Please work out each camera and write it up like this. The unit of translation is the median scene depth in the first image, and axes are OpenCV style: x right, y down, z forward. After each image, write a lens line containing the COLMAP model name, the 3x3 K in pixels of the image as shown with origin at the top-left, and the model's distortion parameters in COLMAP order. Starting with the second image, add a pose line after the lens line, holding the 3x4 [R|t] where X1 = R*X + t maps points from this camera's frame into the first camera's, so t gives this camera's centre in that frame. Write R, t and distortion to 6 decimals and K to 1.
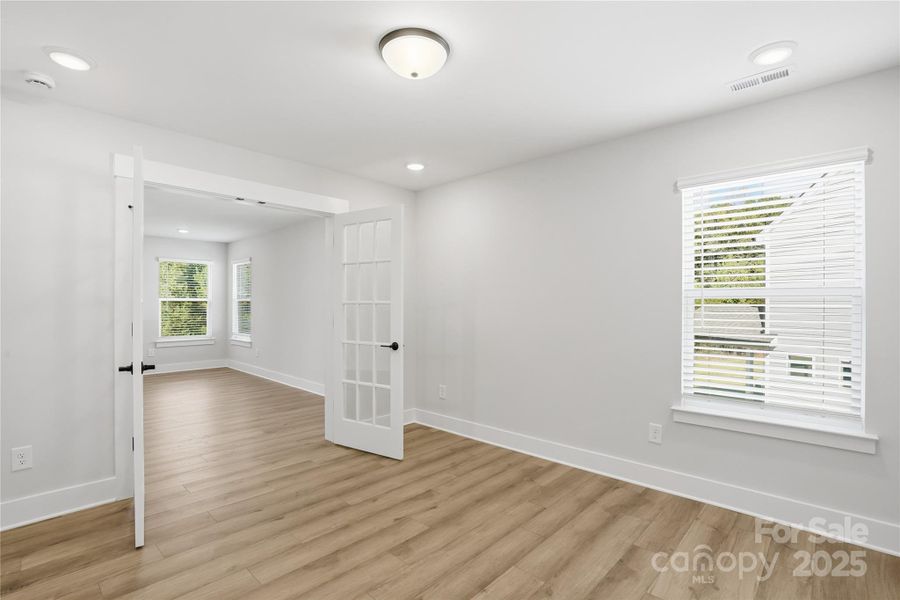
lens RADIAL K [[421.7, 0, 454.6], [0, 421.7, 305.5], [0, 0, 1]] dist [-0.064137, 0.026102]
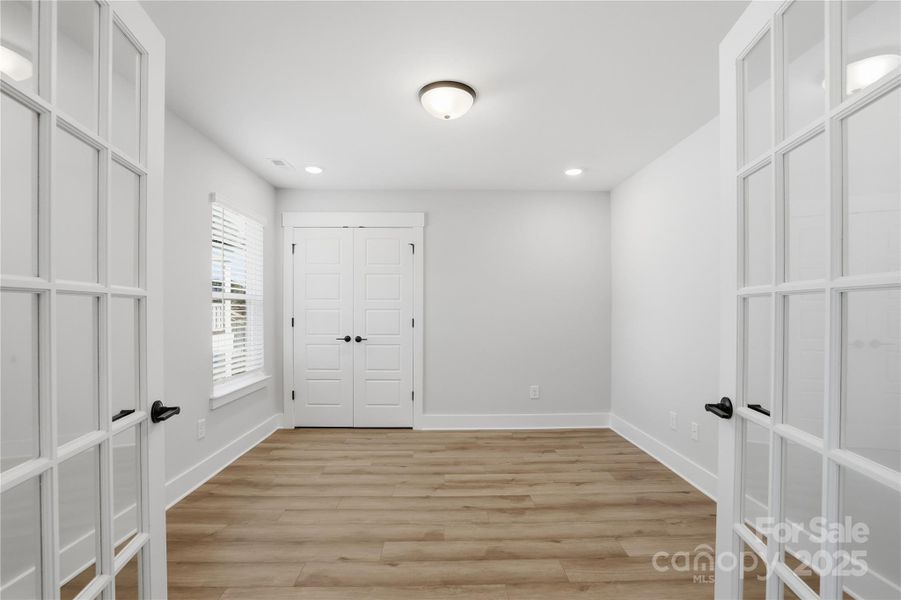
lens RADIAL K [[422.2, 0, 455.1], [0, 422.2, 305.5], [0, 0, 1]] dist [-0.064137, 0.026102]
pose [[-0.700322, 0.004158, 0.713815, -0.865210], [-0.002238, 0.999965, -0.008021, 0.014605], [-0.713824, -0.007215, -0.700288, 1.599931]]
